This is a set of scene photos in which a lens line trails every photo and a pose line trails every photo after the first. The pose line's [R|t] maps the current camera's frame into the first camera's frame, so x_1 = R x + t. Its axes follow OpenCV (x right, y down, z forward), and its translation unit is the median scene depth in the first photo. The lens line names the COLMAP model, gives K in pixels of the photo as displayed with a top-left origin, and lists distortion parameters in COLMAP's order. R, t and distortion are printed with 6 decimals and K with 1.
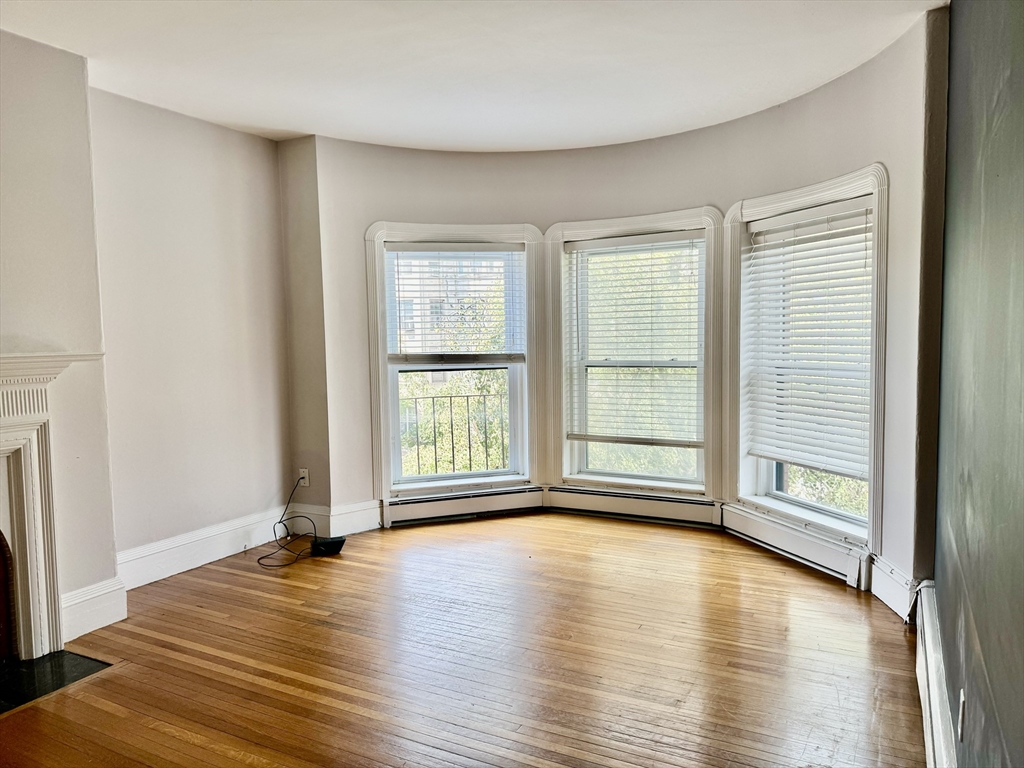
lens RADIAL K [[723.9, 0, 515.3], [0, 723.9, 379.7], [0, 0, 1]] dist [0.076572, -0.093546]
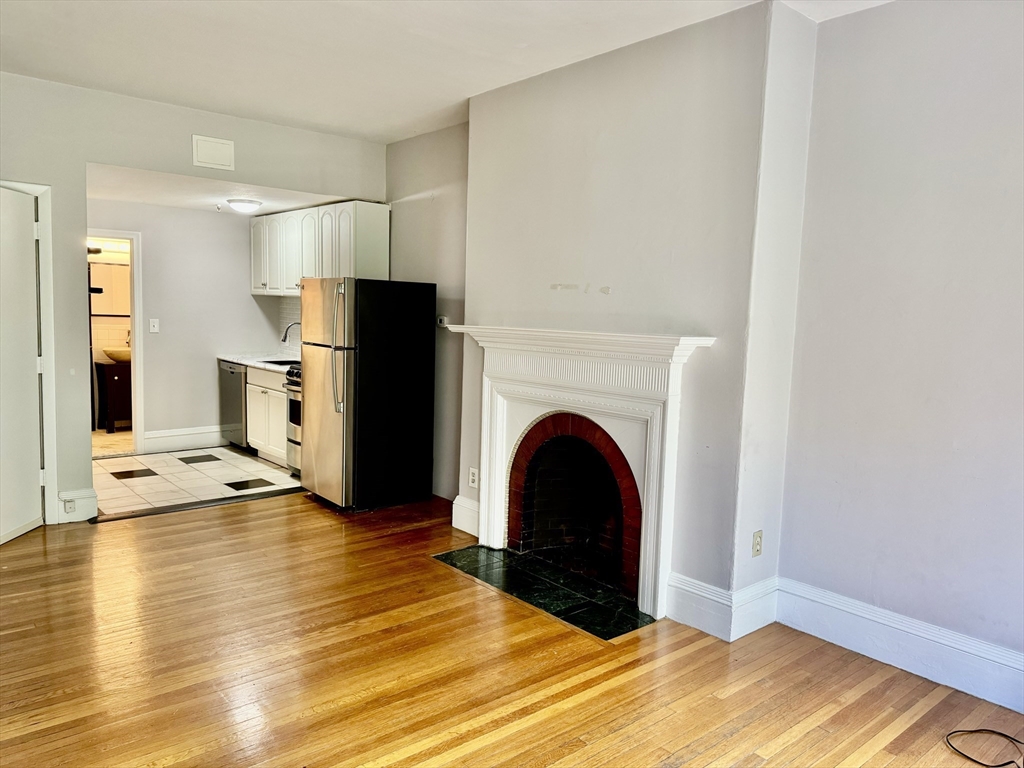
lens RADIAL K [[723.9, 0, 515.3], [0, 723.9, 379.7], [0, 0, 1]] dist [0.076572, -0.093546]
pose [[-0.366145, 0.086324, -0.926545, 0.275931], [-0.089448, 0.987812, 0.127379, -0.059431], [0.926249, 0.129517, -0.353961, 0.806046]]
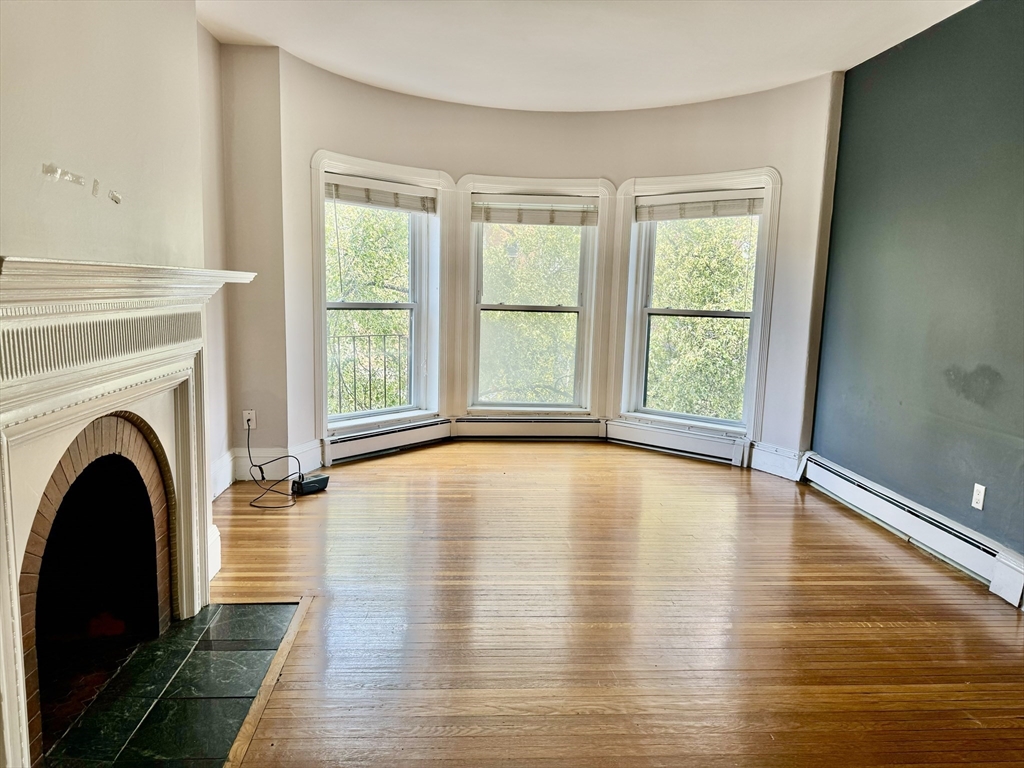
lens RADIAL K [[723.9, 0, 515.3], [0, 723.9, 379.7], [0, 0, 1]] dist [0.076572, -0.093546]
pose [[0.842509, -0.026390, 0.538035, -0.556359], [-0.007432, 0.998135, 0.060596, 0.026606], [-0.538631, -0.055051, 0.840742, 0.039693]]
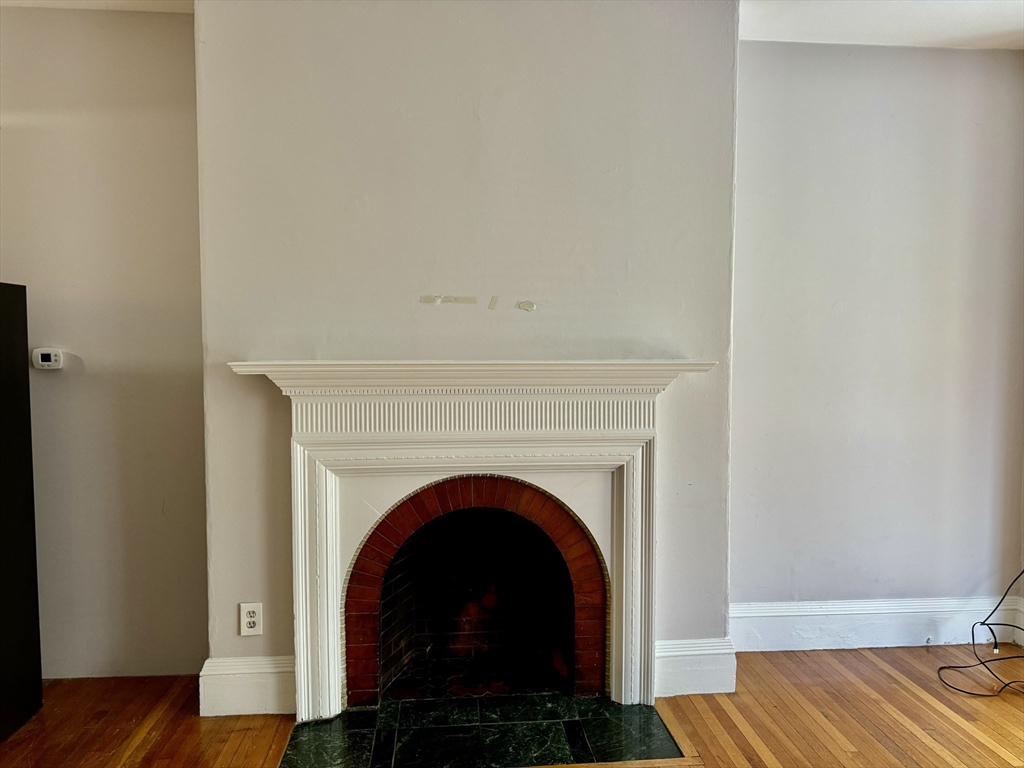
lens RADIAL K [[723.9, 0, 515.3], [0, 723.9, 379.7], [0, 0, 1]] dist [0.076572, -0.093546]
pose [[0.545835, 0.053847, -0.836161, -0.005609], [-0.062057, 0.997790, 0.023746, -0.016435], [0.835592, 0.038928, 0.547970, 0.271700]]
